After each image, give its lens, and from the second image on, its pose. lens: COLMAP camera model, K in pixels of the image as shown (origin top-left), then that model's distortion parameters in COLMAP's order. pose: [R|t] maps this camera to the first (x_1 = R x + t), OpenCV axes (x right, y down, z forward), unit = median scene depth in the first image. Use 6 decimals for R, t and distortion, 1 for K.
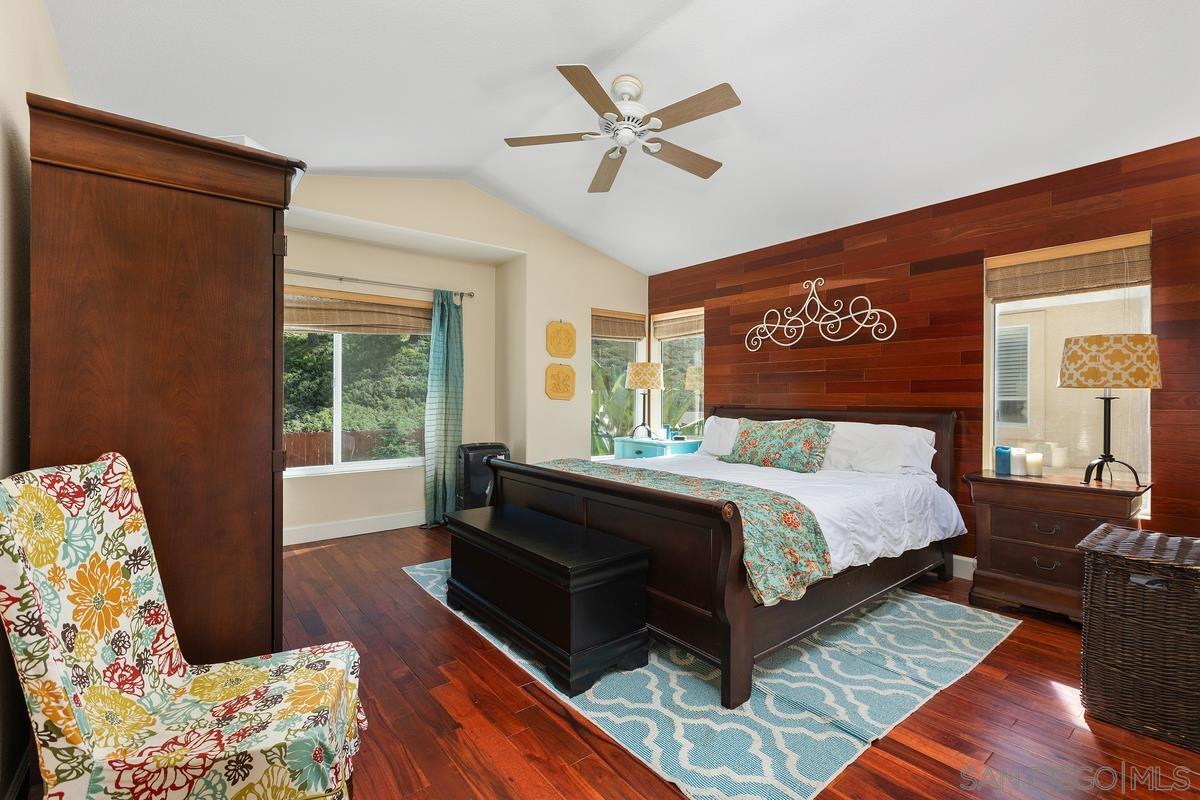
lens RADIAL K [[529.4, 0, 597.5], [0, 529.4, 396.9], [0, 0, 1]] dist [0.000305, -0.000276]
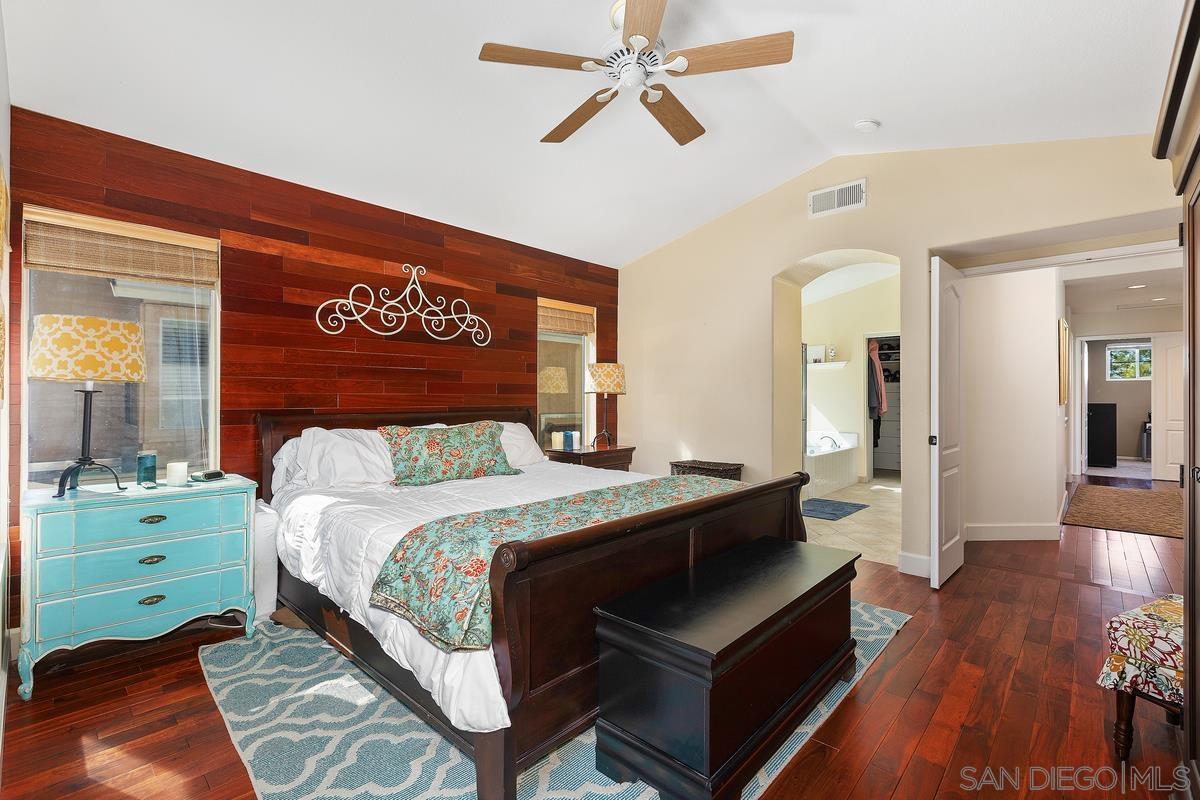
lens RADIAL K [[529.4, 0, 592.9], [0, 529.4, 398.9], [0, 0, 1]] dist [0.000305, -0.000276]
pose [[-0.143892, -0.019158, 0.989408, -0.520896], [-0.012991, 0.999763, 0.017469, -0.016509], [-0.989508, -0.010340, -0.144107, 0.828667]]
